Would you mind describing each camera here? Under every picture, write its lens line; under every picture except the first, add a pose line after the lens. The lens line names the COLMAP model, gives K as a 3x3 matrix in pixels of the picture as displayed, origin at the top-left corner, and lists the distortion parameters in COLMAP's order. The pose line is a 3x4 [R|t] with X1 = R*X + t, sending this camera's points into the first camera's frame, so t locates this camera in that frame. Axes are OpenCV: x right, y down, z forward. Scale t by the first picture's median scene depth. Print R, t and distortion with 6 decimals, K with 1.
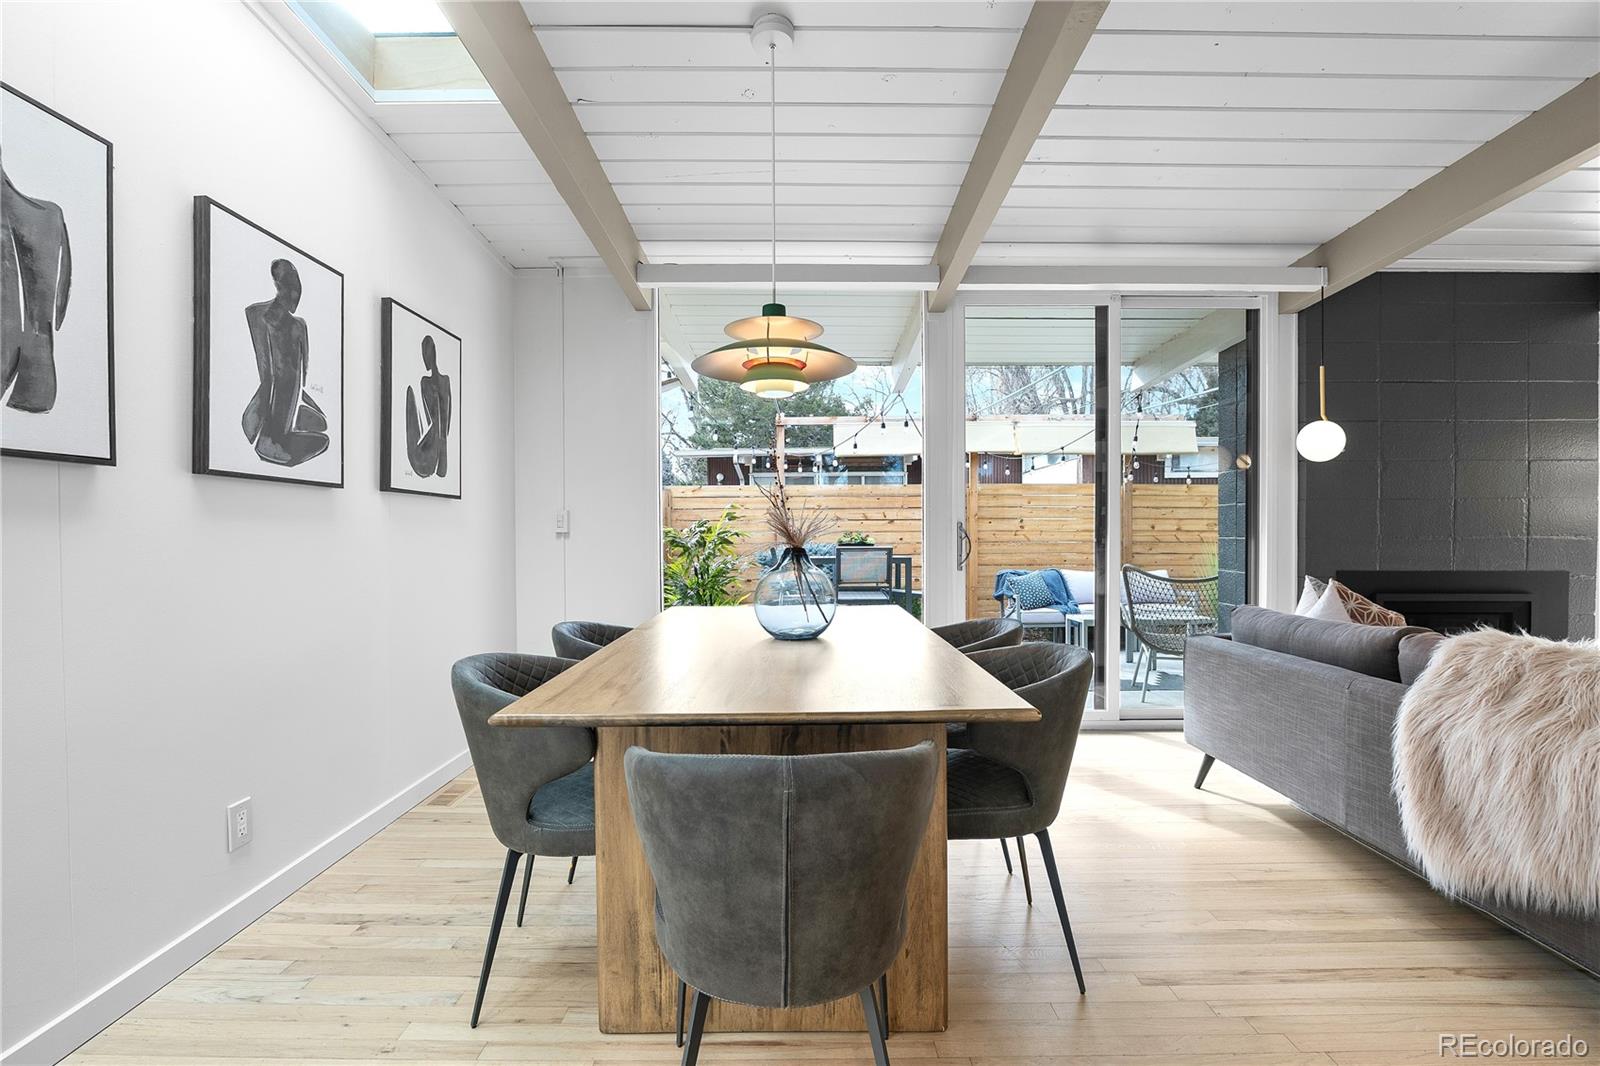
lens RADIAL K [[733.4, 0, 787.2], [0, 733.4, 541.8], [0, 0, 1]] dist [-0.018434, 0.005370]
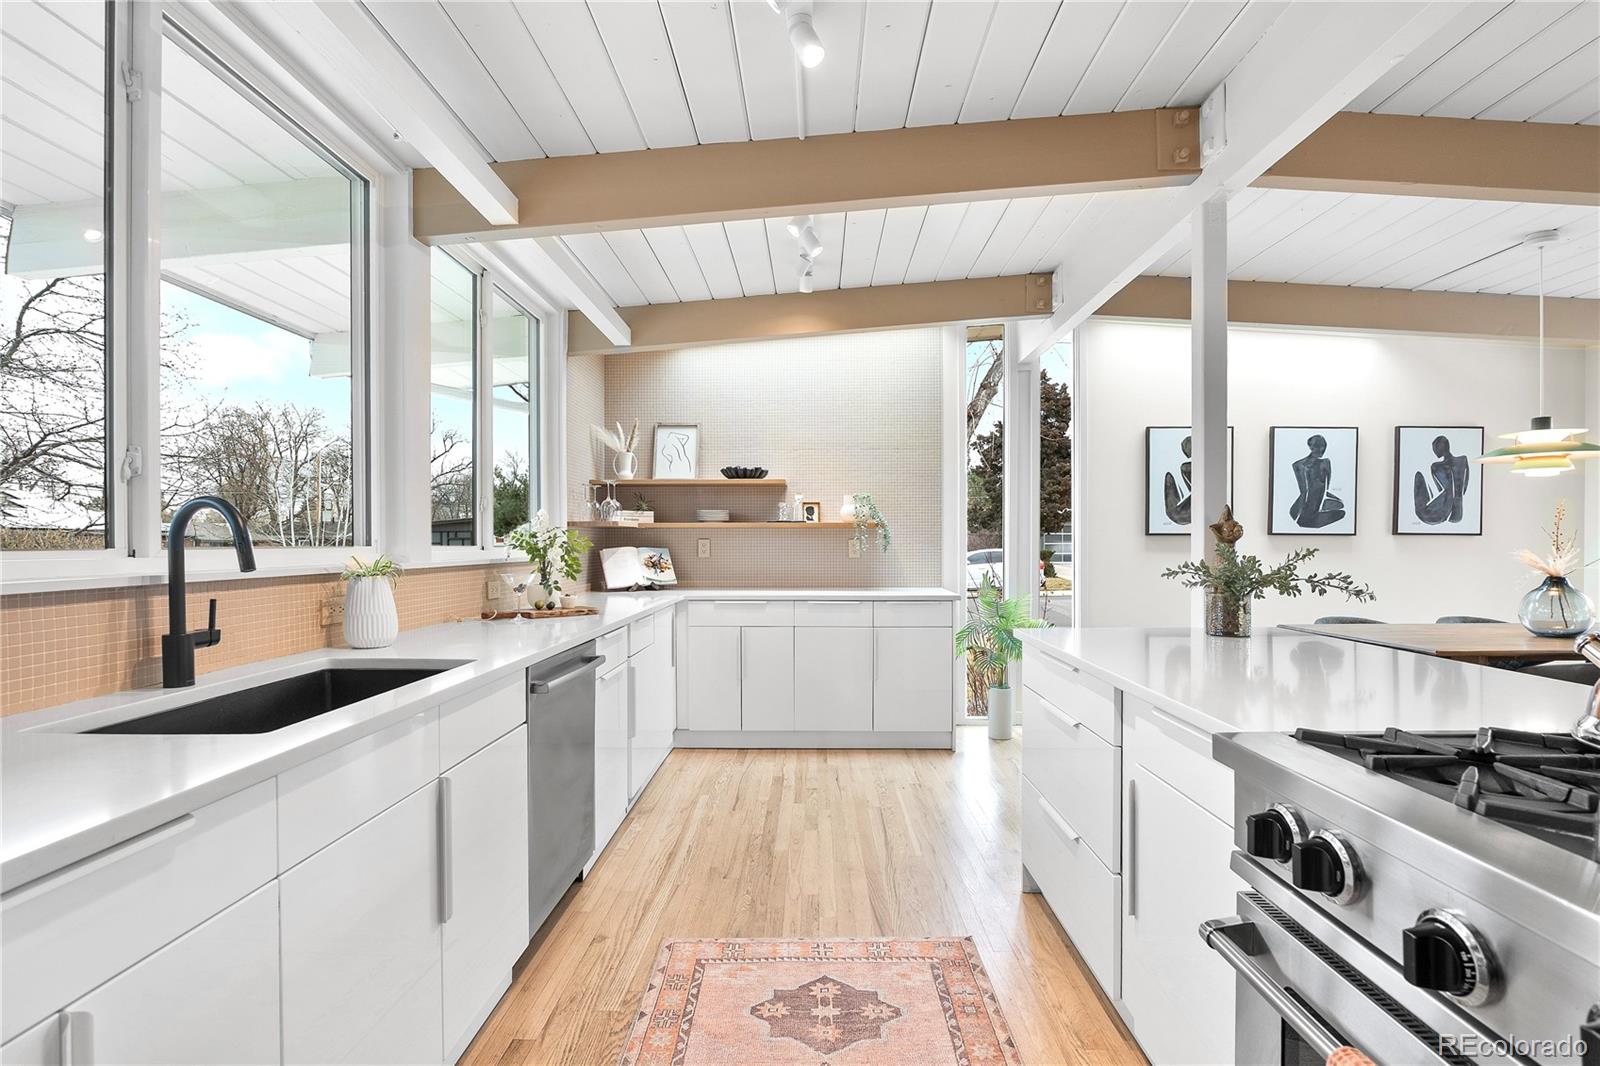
lens RADIAL K [[733.4, 0, 806.5], [0, 733.4, 536.2], [0, 0, 1]] dist [-0.018434, 0.005370]
pose [[0.000457, -0.010173, -0.999948, 1.431178], [-0.012302, 0.999873, -0.010178, -0.034608], [0.999924, 0.012306, 0.000332, -0.519572]]
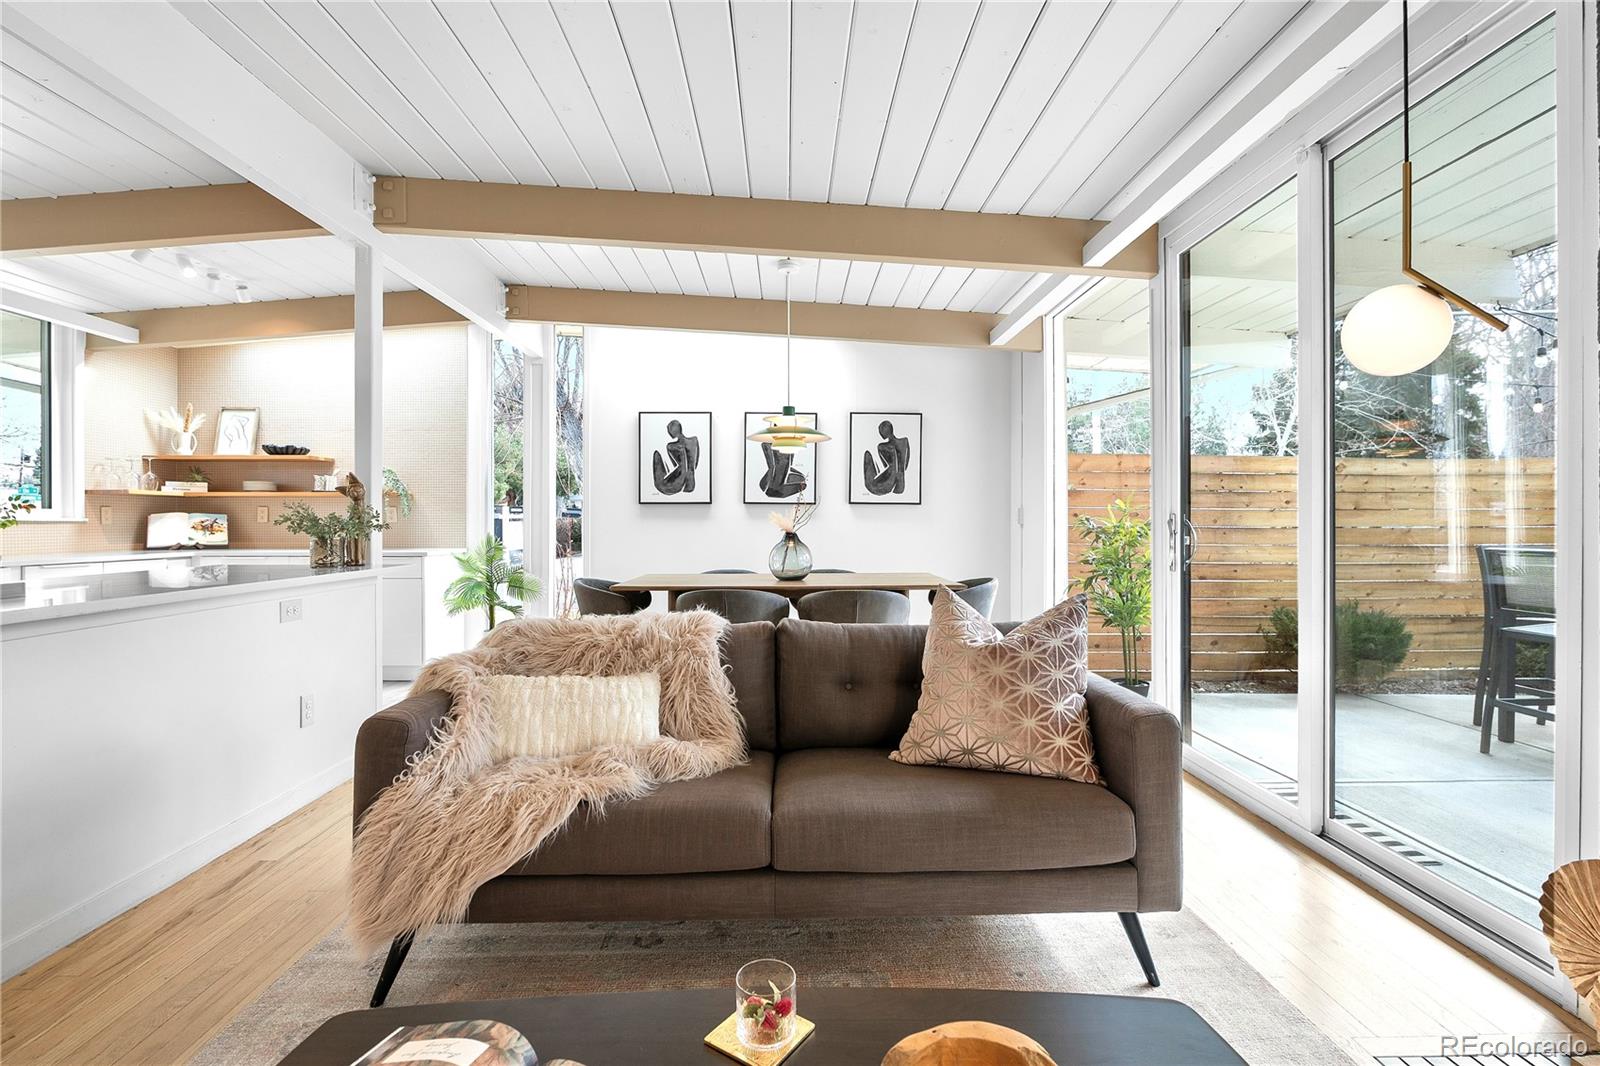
lens RADIAL K [[733.4, 0, 799.4], [0, 733.4, 529.6], [0, 0, 1]] dist [-0.018434, 0.005370]
pose [[0.034586, 0.006701, -0.999379, 1.830524], [-0.013709, 0.999887, 0.006230, -0.006832], [0.999308, 0.013485, 0.034674, 0.909550]]
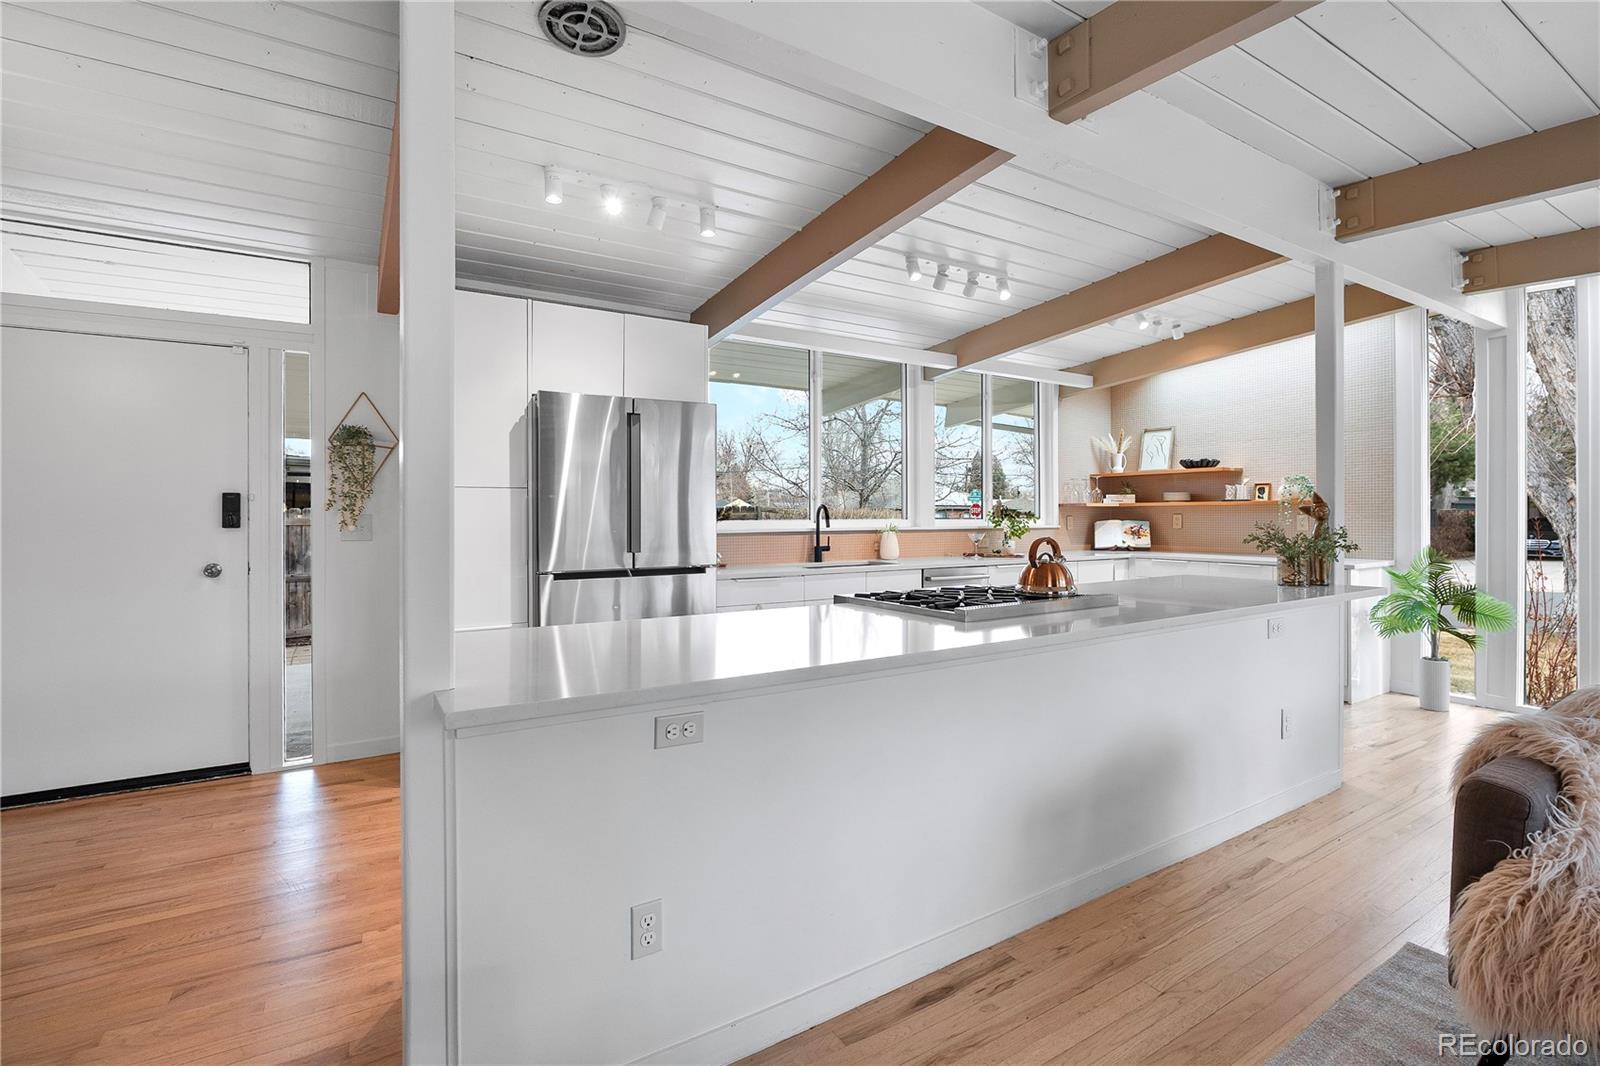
lens RADIAL K [[733.4, 0, 810.2], [0, 733.4, 517.7], [0, 0, 1]] dist [-0.018434, 0.005370]
pose [[-0.838232, 0.001936, -0.545310, 1.989126], [-0.006271, 0.999893, 0.013190, -0.059256], [0.545277, 0.014476, -0.838131, 0.743020]]
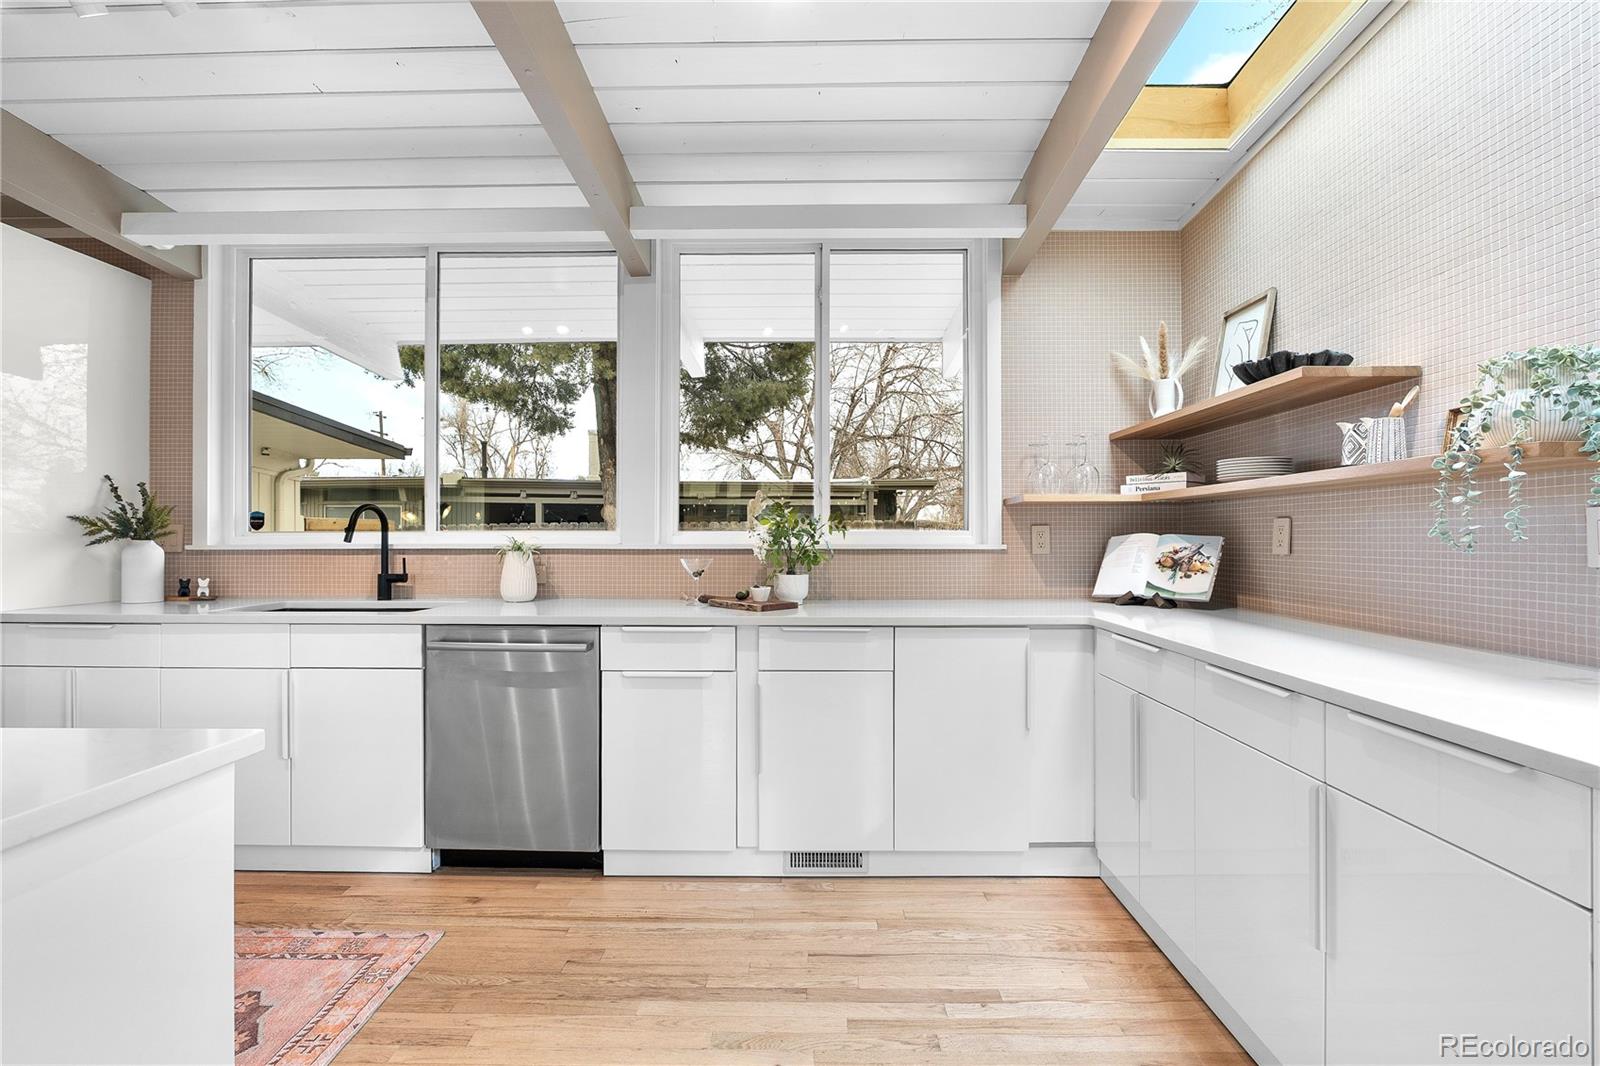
lens RADIAL K [[733.4, 0, 811.5], [0, 733.4, 526.0], [0, 0, 1]] dist [-0.018434, 0.005370]
pose [[-0.999992, -0.000466, 0.003974, -0.013441], [-0.000486, 0.999988, -0.004973, -0.026146], [-0.003972, -0.004975, -0.999980, 0.231440]]
